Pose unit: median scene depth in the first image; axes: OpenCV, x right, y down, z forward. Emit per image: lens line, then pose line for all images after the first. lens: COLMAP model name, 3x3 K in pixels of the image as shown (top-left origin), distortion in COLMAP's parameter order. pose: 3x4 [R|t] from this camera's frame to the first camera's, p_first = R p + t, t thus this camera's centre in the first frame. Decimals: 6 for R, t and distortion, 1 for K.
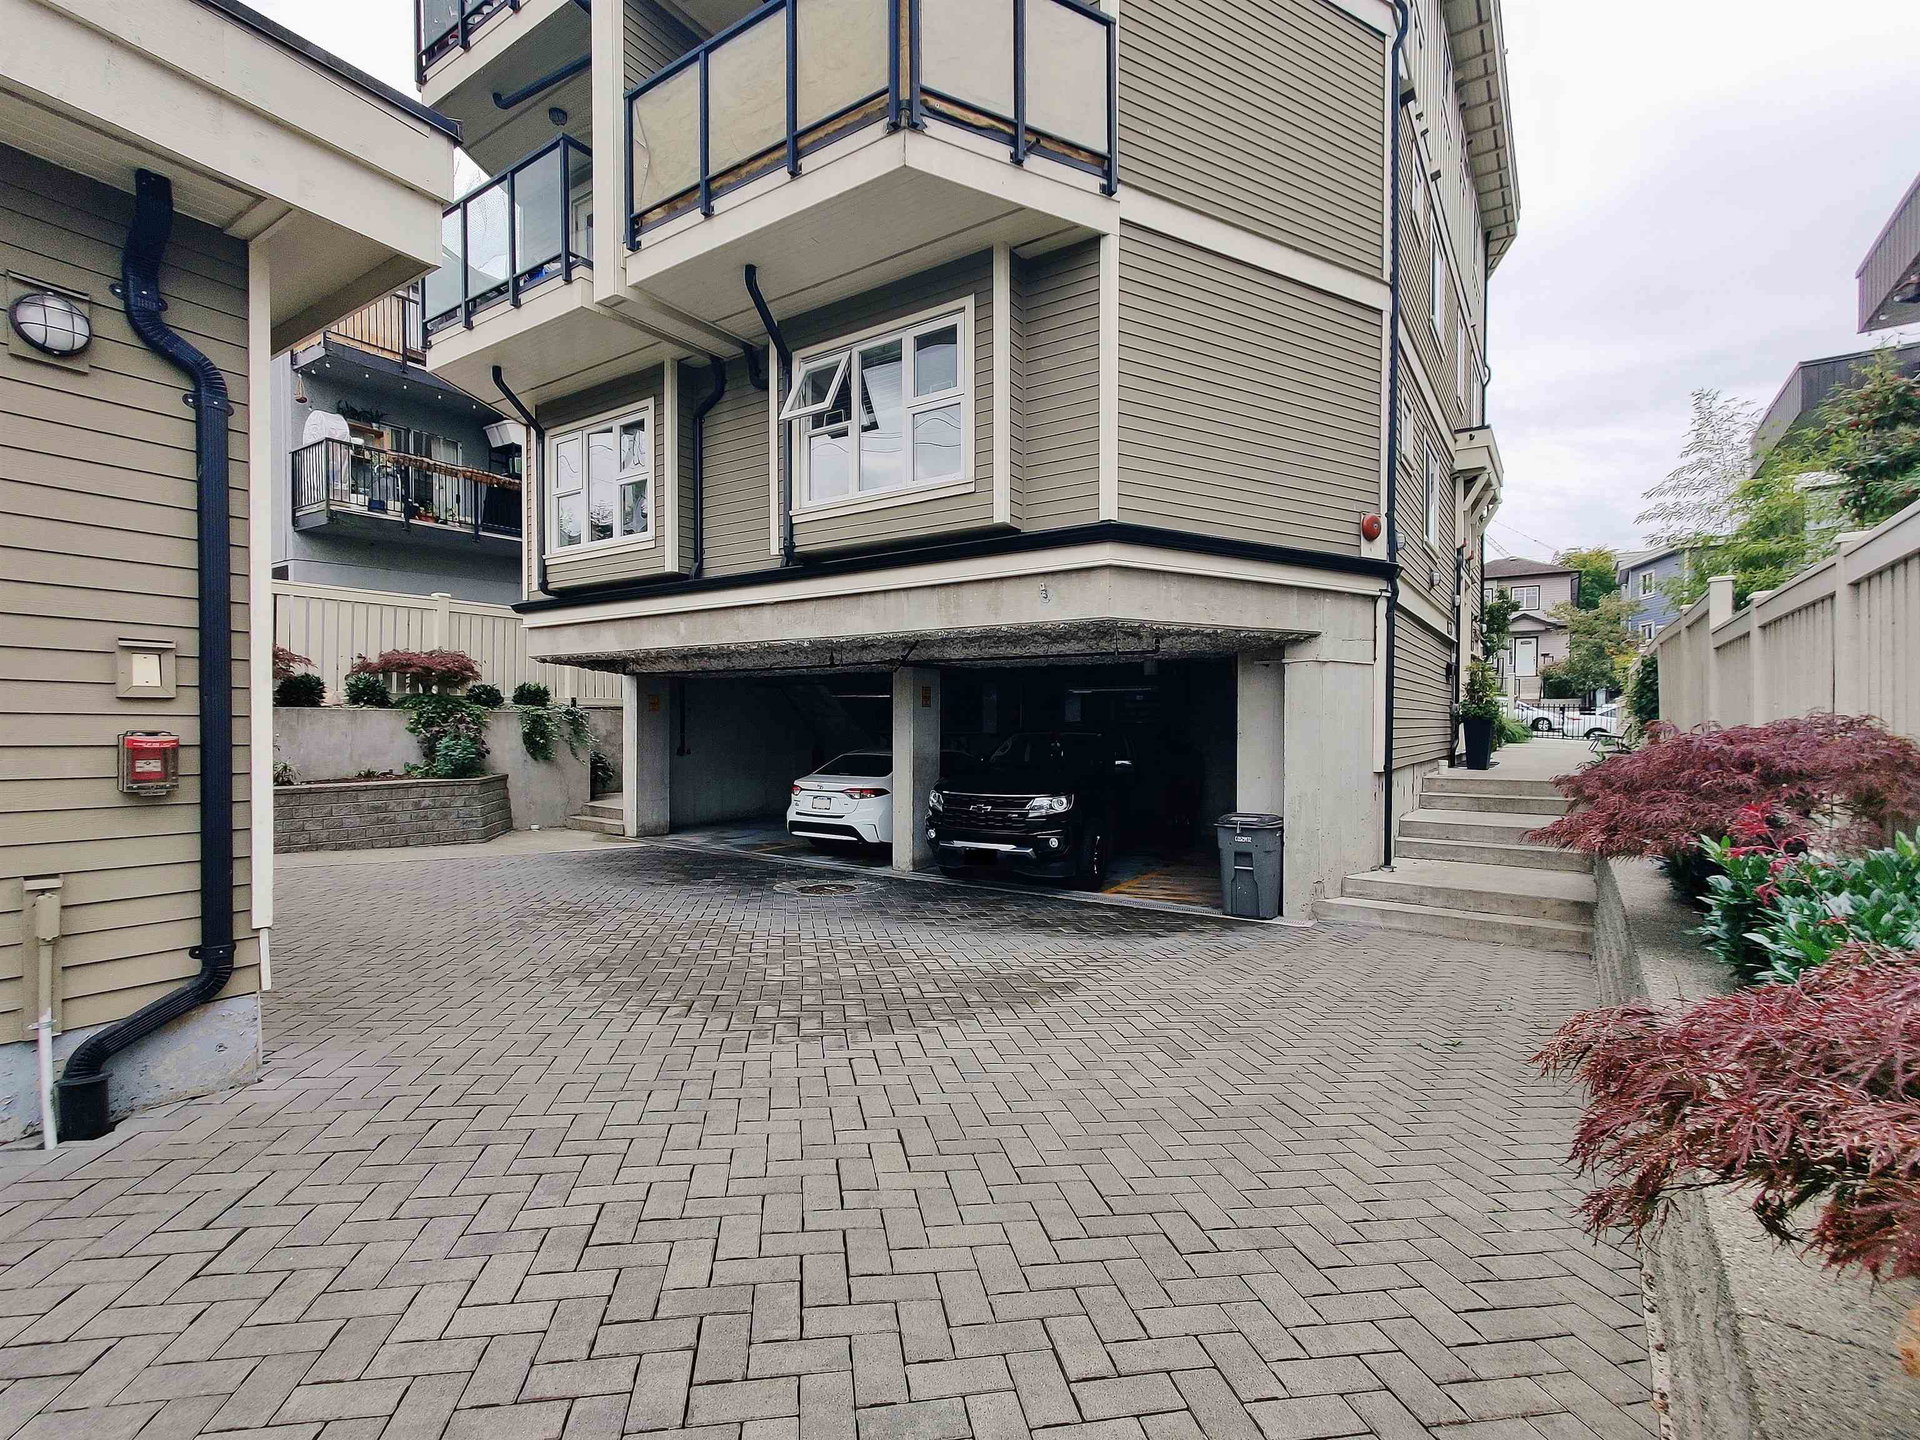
lens RADIAL K [[859.3, 0, 966.0], [0, 859.3, 752.3], [0, 0, 1]] dist [0.001886, 0.000429]
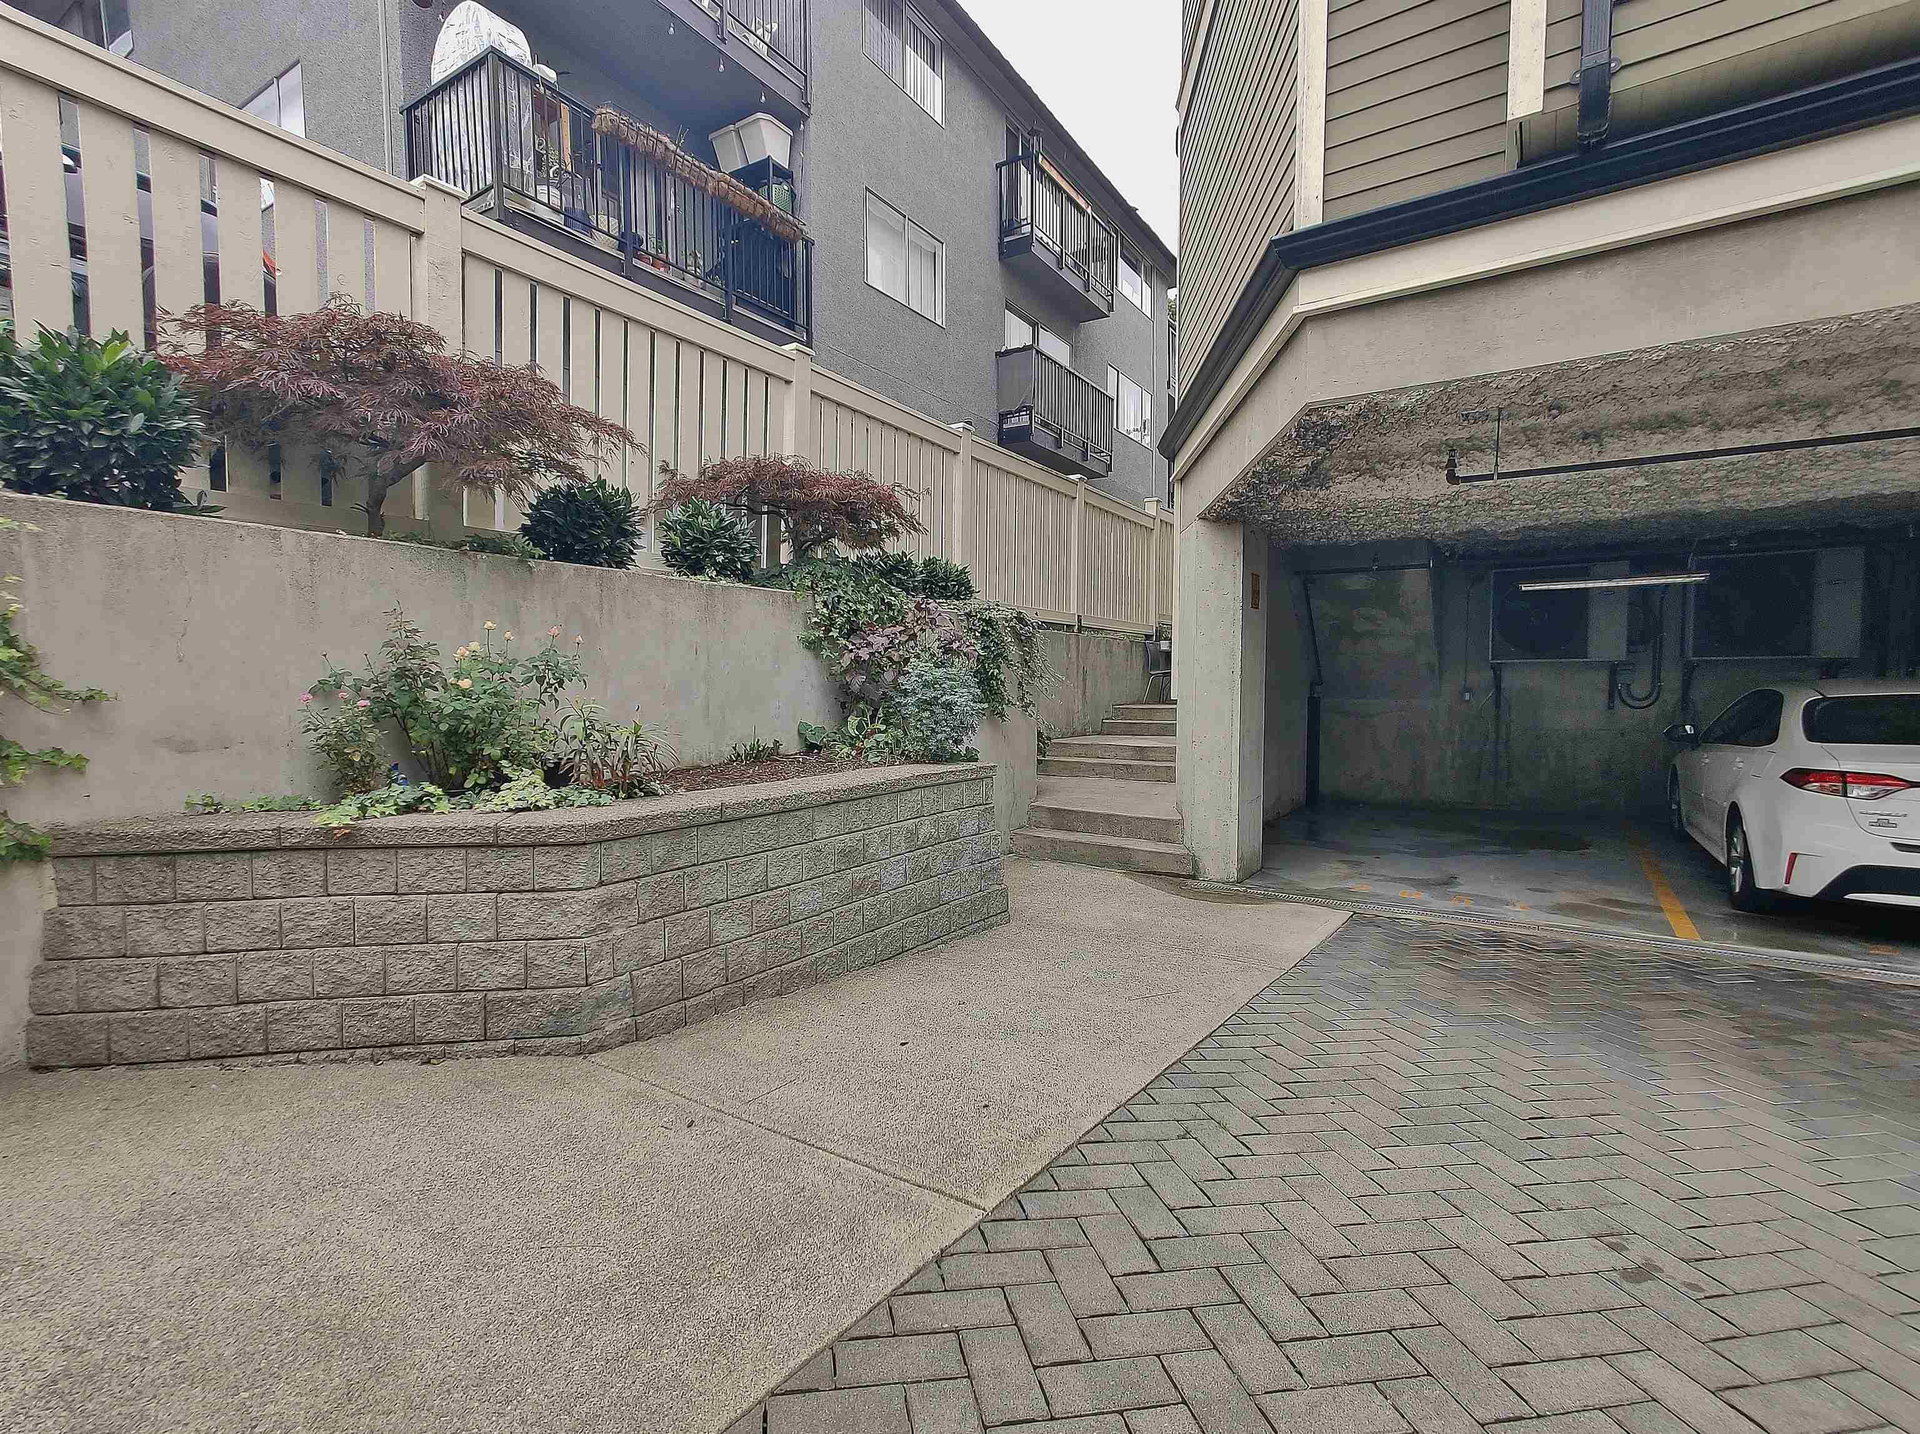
lens RADIAL K [[900.0, 0, 953.9], [0, 900.0, 733.5], [0, 0, 1]] dist [-0.004661, 0.004798]
pose [[0.999887, -0.007528, 0.013026, -0.609033], [0.007294, 0.999812, 0.017976, 0.009674], [-0.013159, -0.017879, 0.999754, 0.600483]]
